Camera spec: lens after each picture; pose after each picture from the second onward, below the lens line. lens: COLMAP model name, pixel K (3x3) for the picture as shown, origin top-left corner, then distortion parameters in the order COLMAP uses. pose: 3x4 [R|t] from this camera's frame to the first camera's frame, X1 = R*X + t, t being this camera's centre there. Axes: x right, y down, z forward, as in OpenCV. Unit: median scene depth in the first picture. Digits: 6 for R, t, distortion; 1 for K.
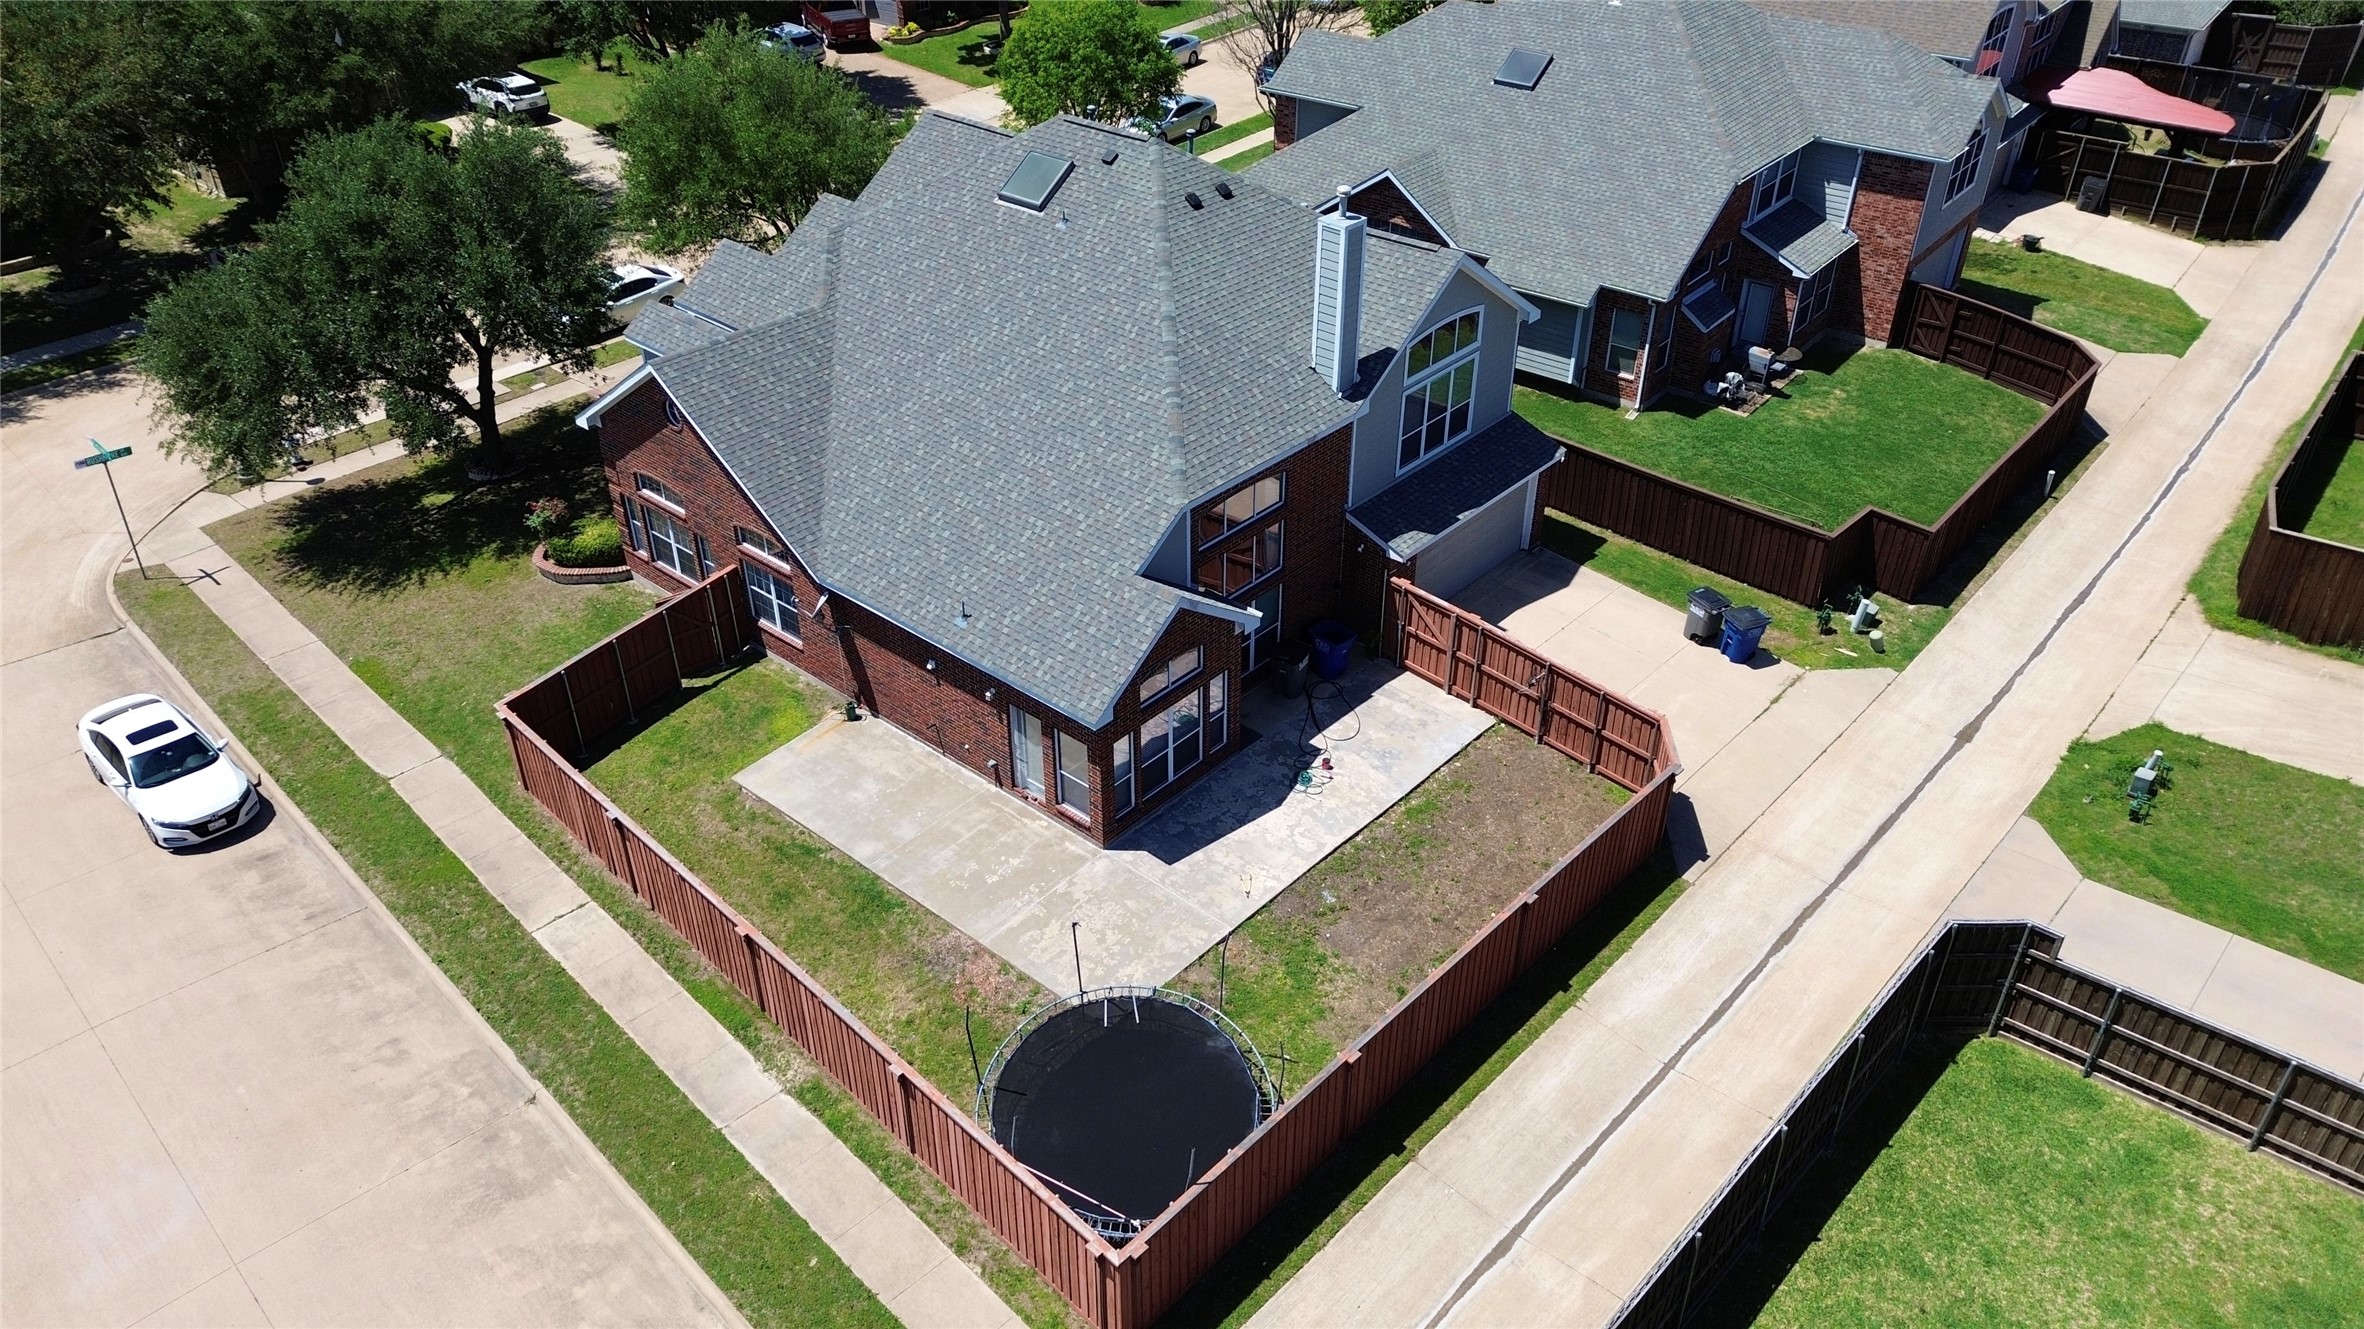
lens RADIAL K [[1655.5, 0, 1182.0], [0, 1655.5, 664.5], [0, 0, 1]] dist [0.073819, -0.079570]
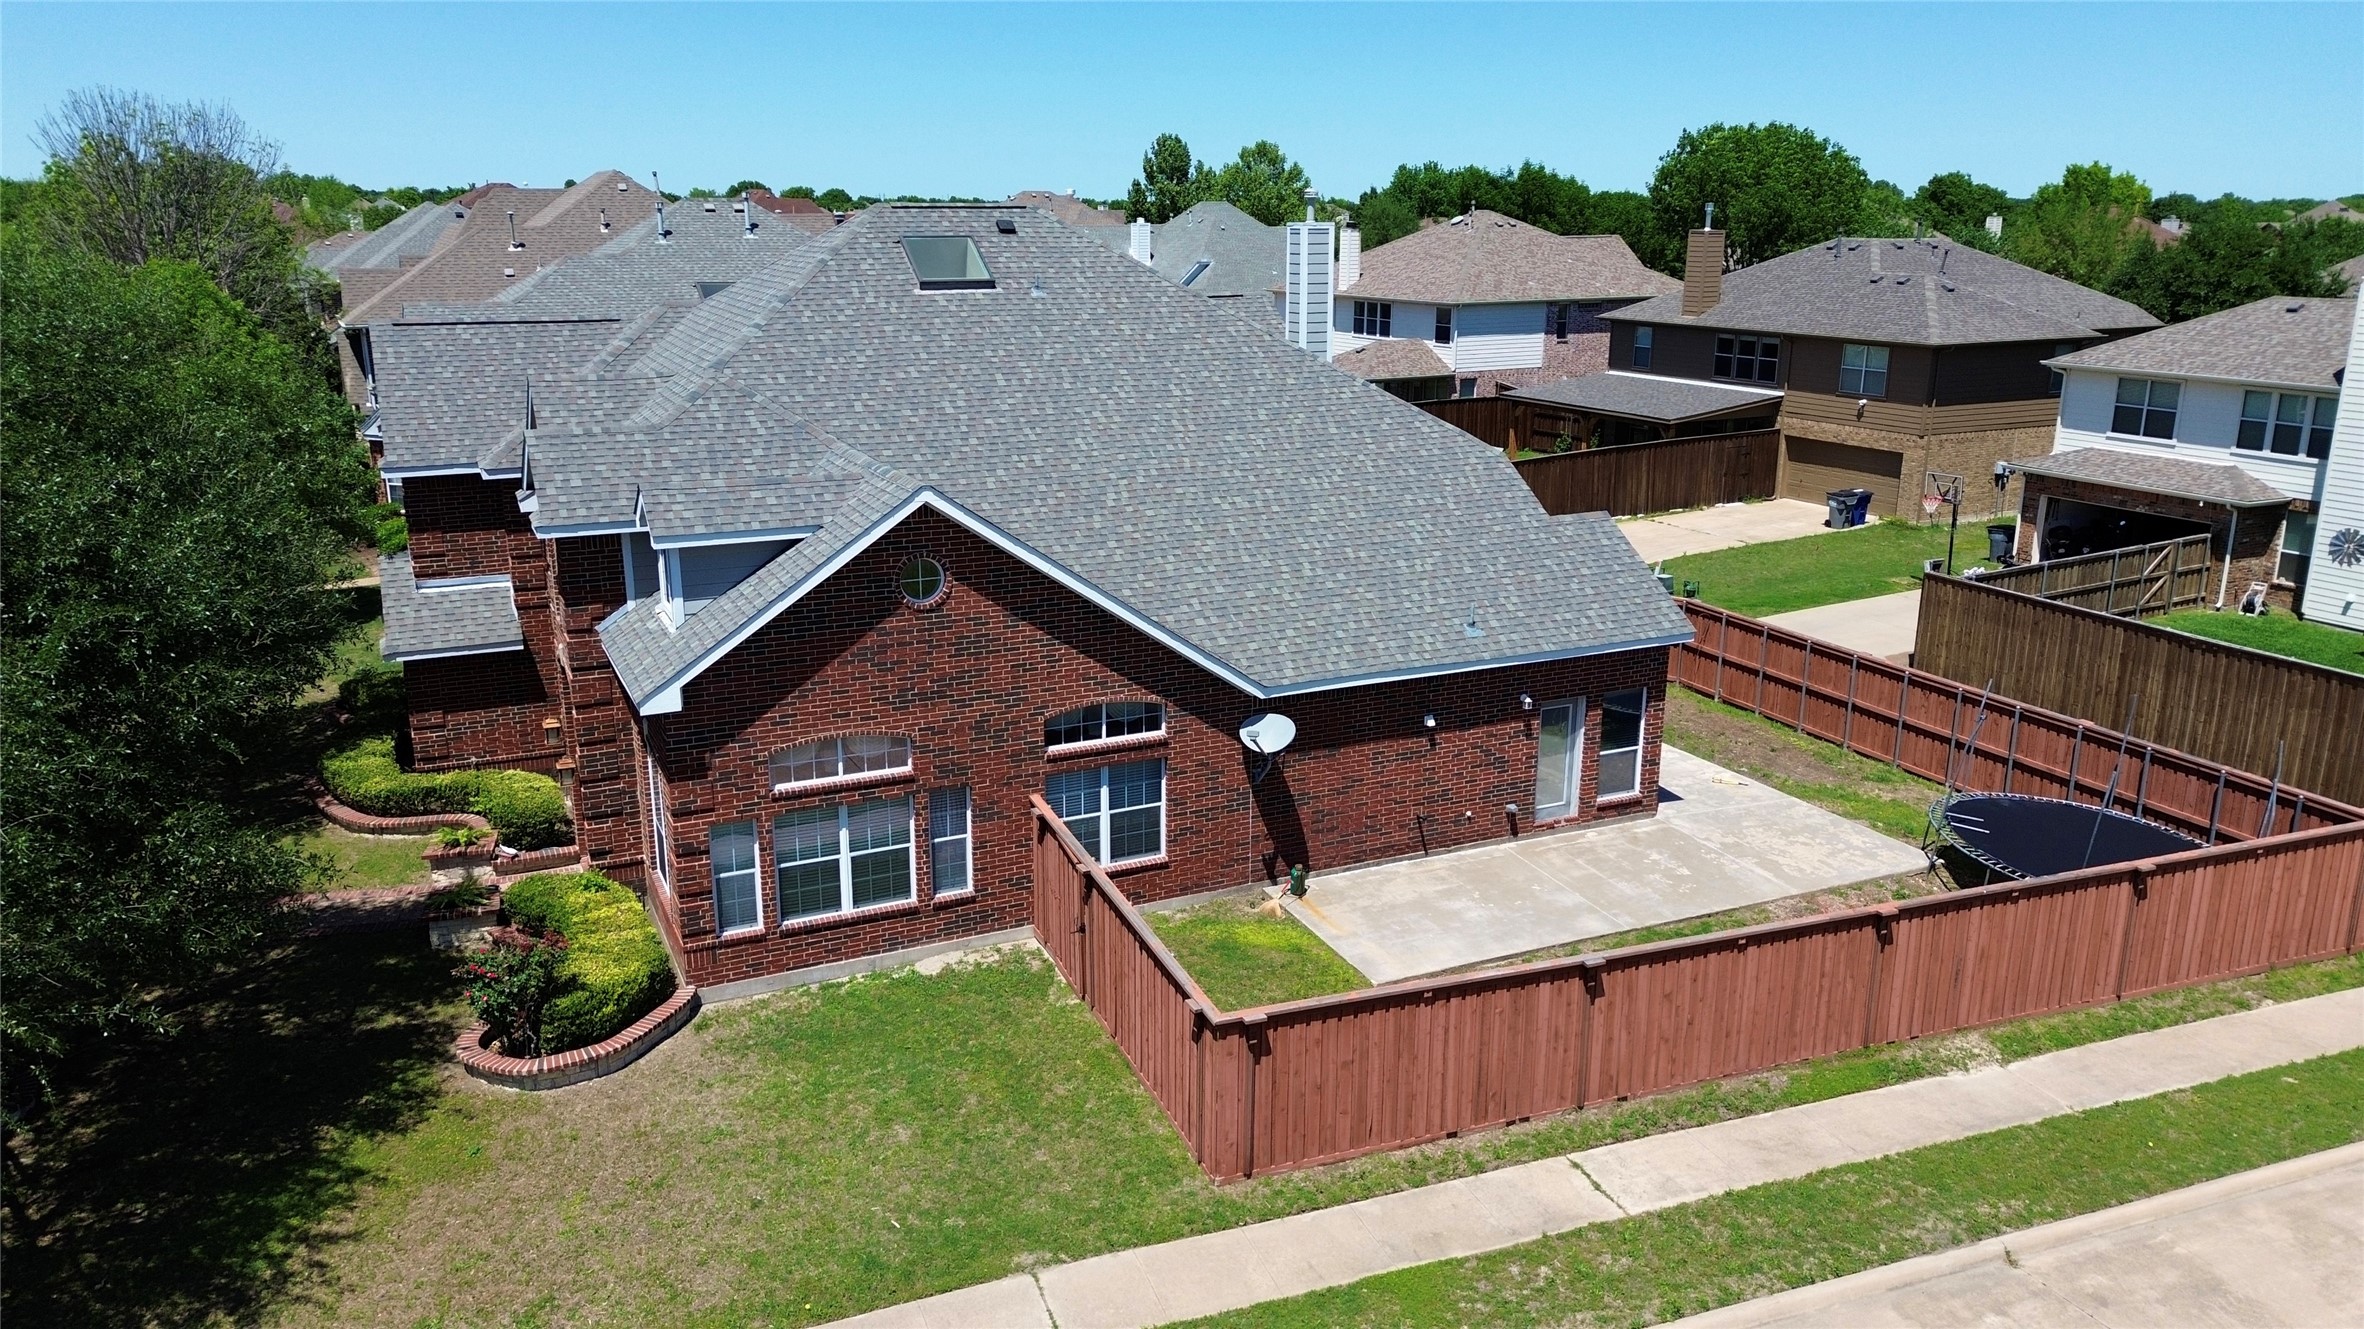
lens RADIAL K [[1655.5, 0, 1182.0], [0, 1655.5, 664.5], [0, 0, 1]] dist [0.073819, -0.079570]
pose [[0.402127, -0.242685, 0.882835, -0.878080], [0.502759, 0.864384, 0.008609, -0.088278], [-0.765197, 0.440392, 0.469604, 0.714193]]
